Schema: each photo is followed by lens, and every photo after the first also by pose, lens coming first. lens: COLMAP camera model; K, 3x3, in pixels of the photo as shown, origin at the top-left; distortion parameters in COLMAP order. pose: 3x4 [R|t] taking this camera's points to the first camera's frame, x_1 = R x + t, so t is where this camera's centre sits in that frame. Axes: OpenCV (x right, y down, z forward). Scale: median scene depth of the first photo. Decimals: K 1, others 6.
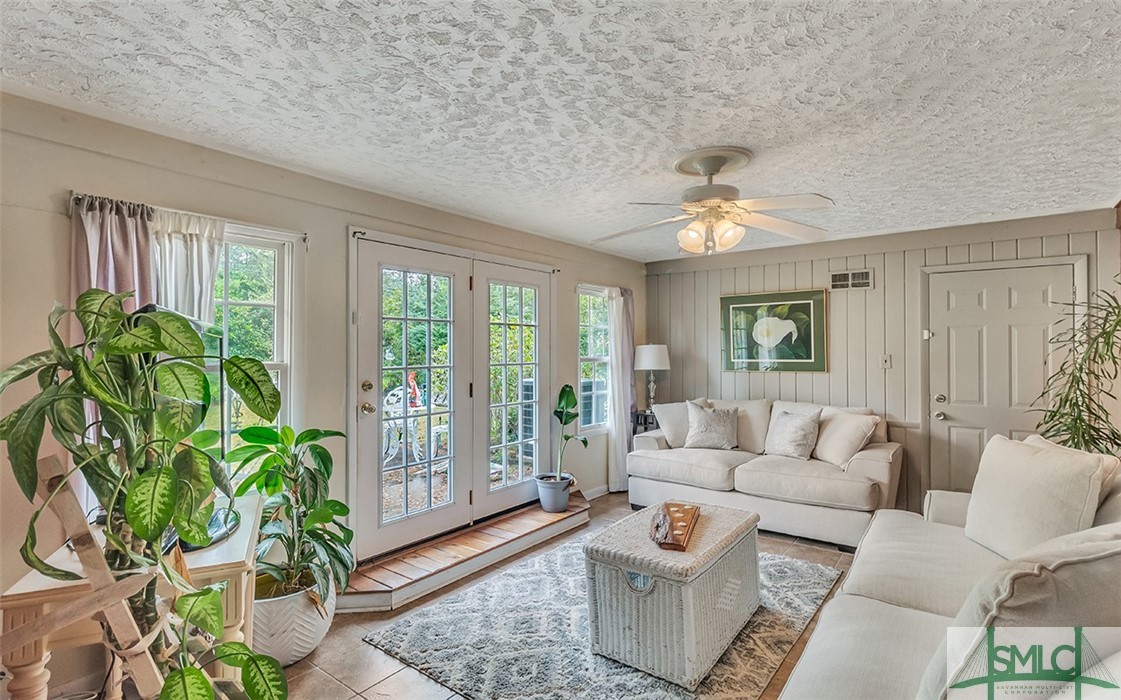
lens RADIAL K [[536.9, 0, 557.5], [0, 536.9, 345.3], [0, 0, 1]] dist [0.004523, 0.000400]
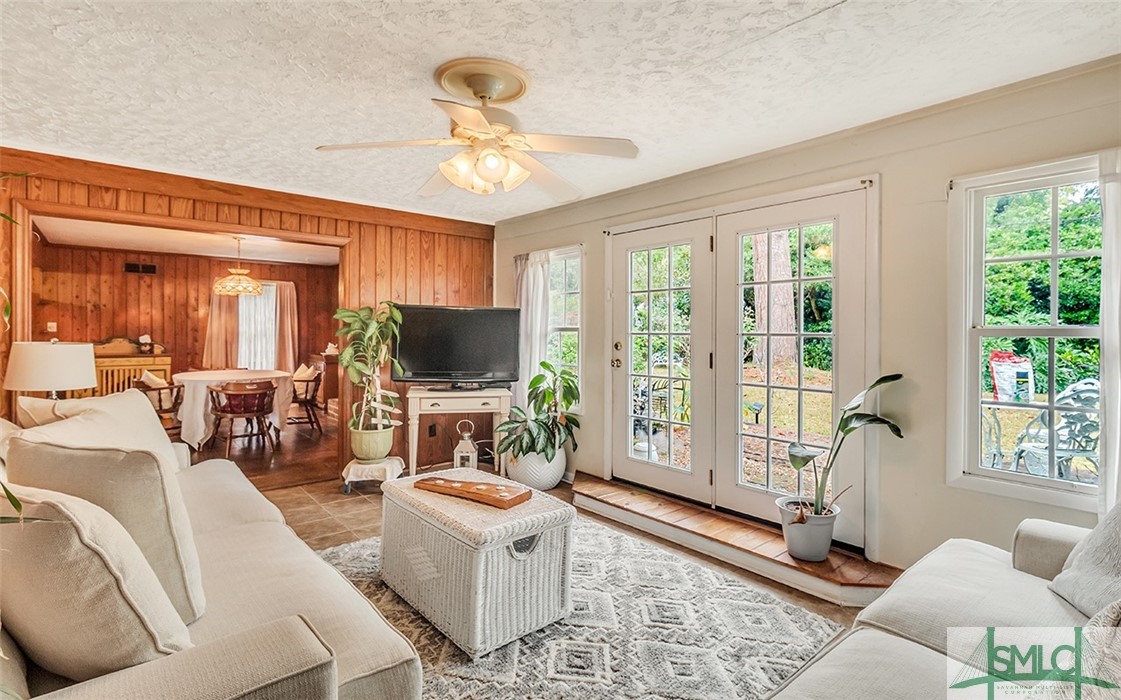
lens RADIAL K [[536.4, 0, 566.1], [0, 536.4, 331.5], [0, 0, 1]] dist [0.010721, 0.000001]
pose [[-0.205912, 0.001258, -0.978570, 0.790406], [0.004108, 0.999991, 0.000421, 0.032920], [0.978562, -0.003934, -0.205916, 0.952876]]
